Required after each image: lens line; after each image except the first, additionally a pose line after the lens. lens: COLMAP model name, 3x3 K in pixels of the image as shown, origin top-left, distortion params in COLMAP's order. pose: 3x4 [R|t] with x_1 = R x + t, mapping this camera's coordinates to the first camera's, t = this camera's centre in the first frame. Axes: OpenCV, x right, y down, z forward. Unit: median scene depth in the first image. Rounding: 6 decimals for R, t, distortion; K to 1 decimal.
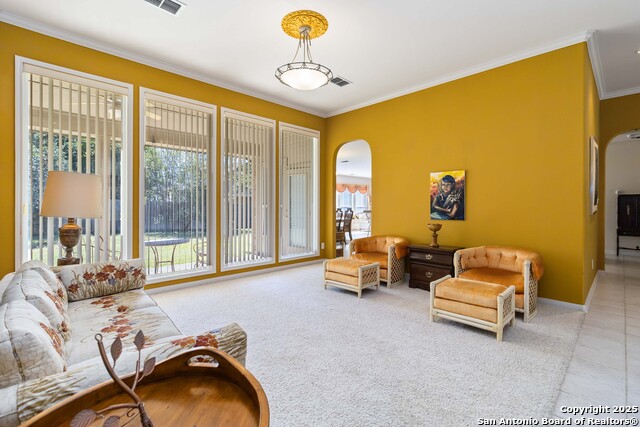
lens RADIAL K [[295.6, 0, 324.0], [0, 295.6, 207.3], [0, 0, 1]] dist [0.001135, 0.000607]
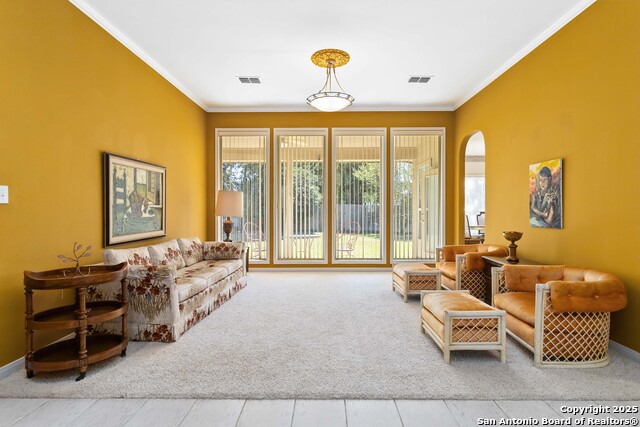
lens RADIAL K [[324.1, 0, 327.2], [0, 324.1, 210.5], [0, 0, 1]] dist [0.001042, 0.000266]
pose [[0.716550, 0.000964, -0.697535, 0.599664], [-0.003646, 0.999991, -0.002363, 0.004102], [0.697526, 0.004237, 0.716547, 0.041473]]
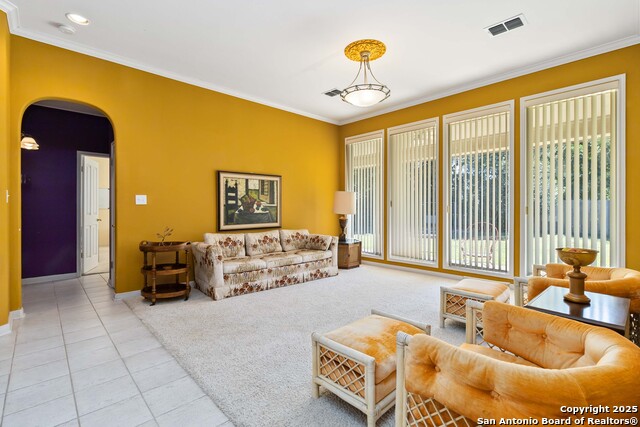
lens RADIAL K [[295.6, 0, 324.0], [0, 295.6, 207.3], [0, 0, 1]] dist [0.001135, 0.000607]
pose [[0.002444, 0.000746, -0.999997, 0.775976], [-0.005637, 0.999984, 0.000732, -0.002025], [0.999981, 0.005635, 0.002448, 0.607861]]
